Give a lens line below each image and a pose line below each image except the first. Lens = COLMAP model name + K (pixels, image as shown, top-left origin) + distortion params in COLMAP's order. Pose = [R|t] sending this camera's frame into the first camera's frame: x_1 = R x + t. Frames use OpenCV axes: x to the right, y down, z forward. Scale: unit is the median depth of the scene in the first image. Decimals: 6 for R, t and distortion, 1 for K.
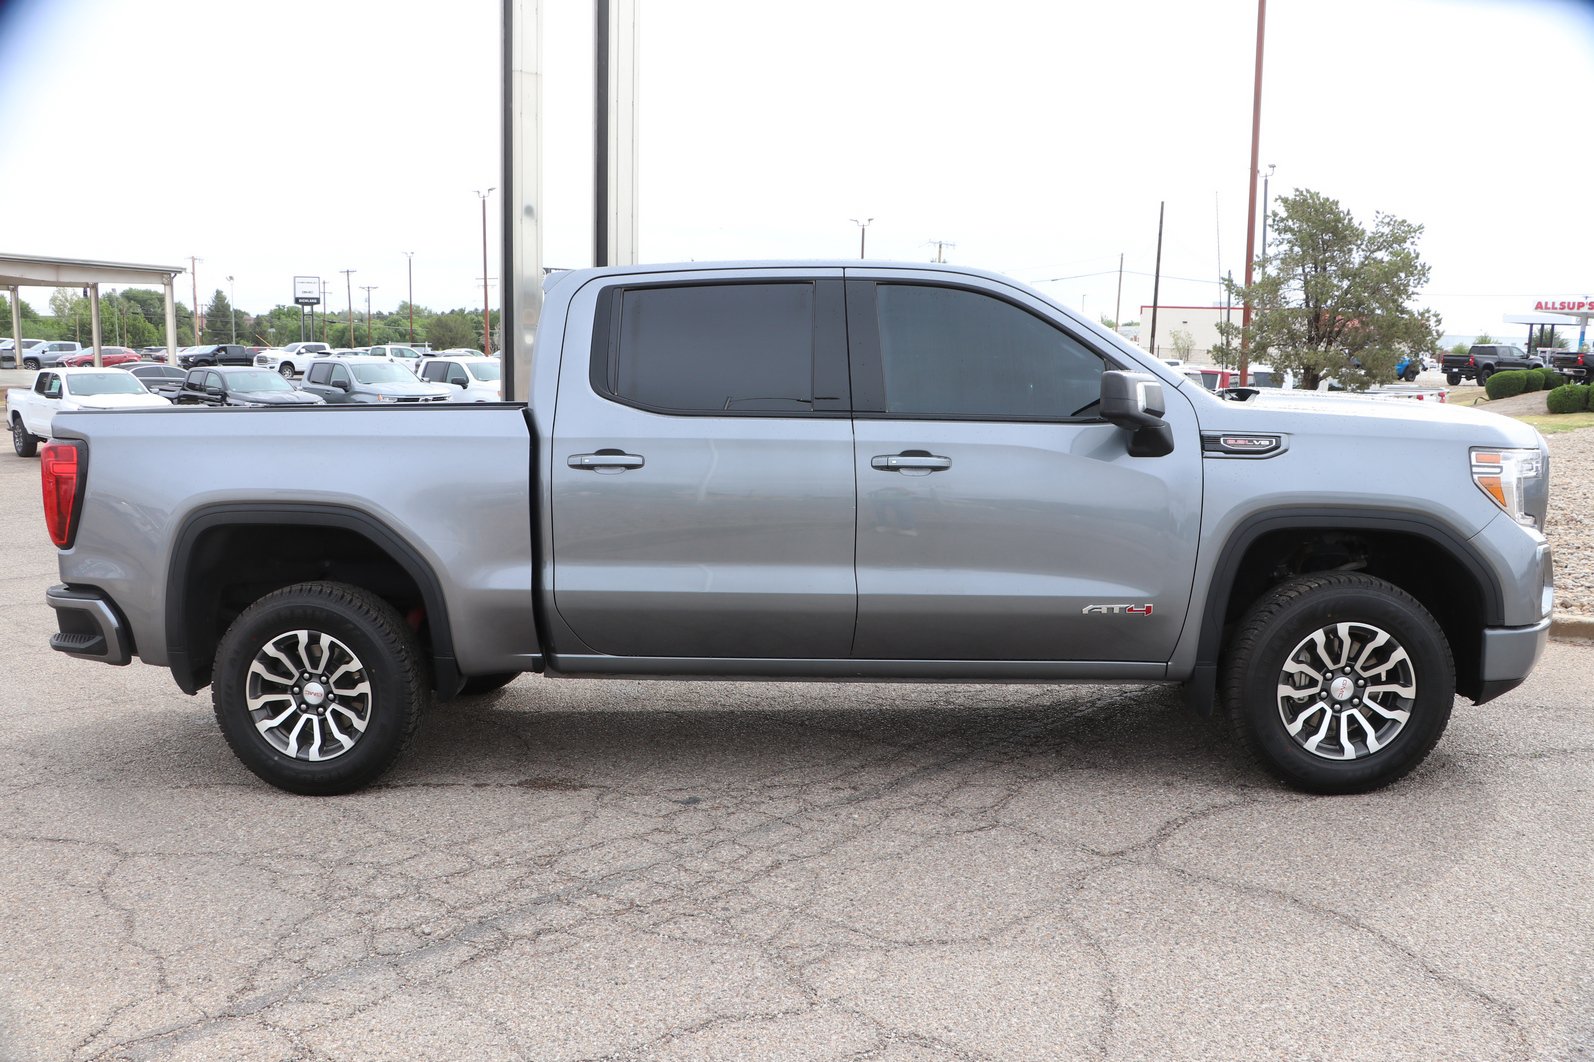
lens RADIAL K [[1330.4, 0, 797.3], [0, 1330.4, 589.2], [0, 0, 1]] dist [-0.191655, 0.158858]
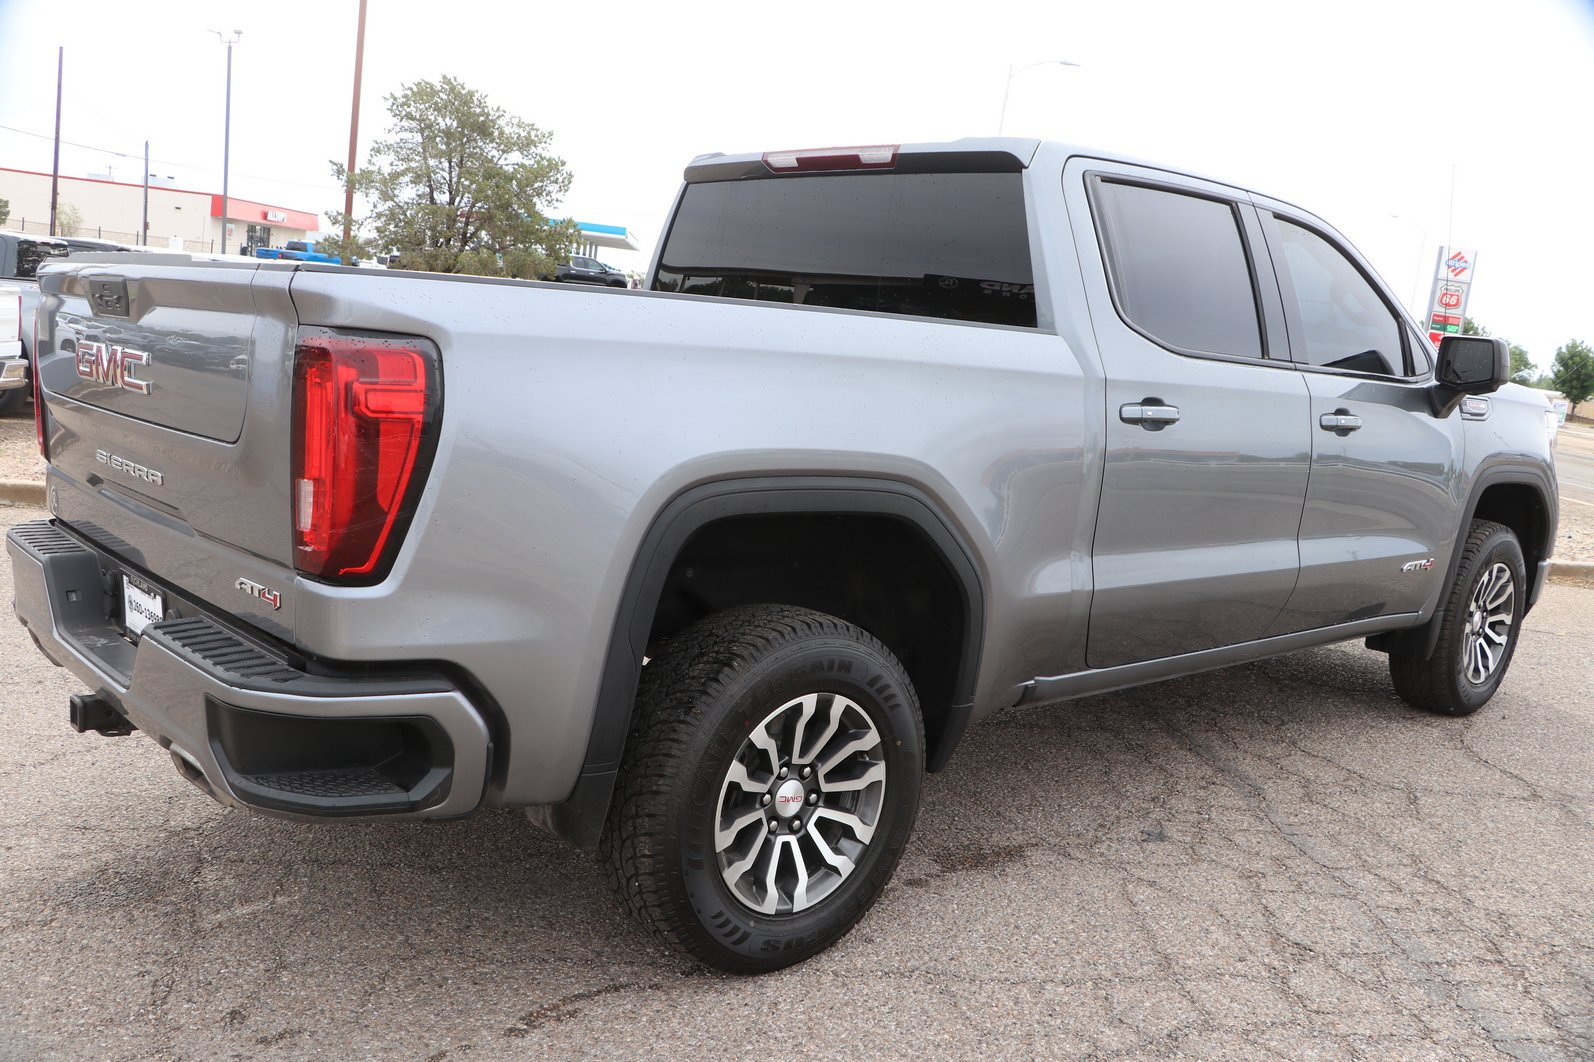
lens RADIAL K [[1406.1, 0, 797.0], [0, 1406.1, 565.9], [0, 0, 1]] dist [-0.146747, 0.153556]
pose [[0.696185, -0.067648, 0.714668, -0.820822], [0.032108, 0.997488, 0.063142, -0.064368], [-0.717144, -0.021012, 0.696608, 0.566145]]
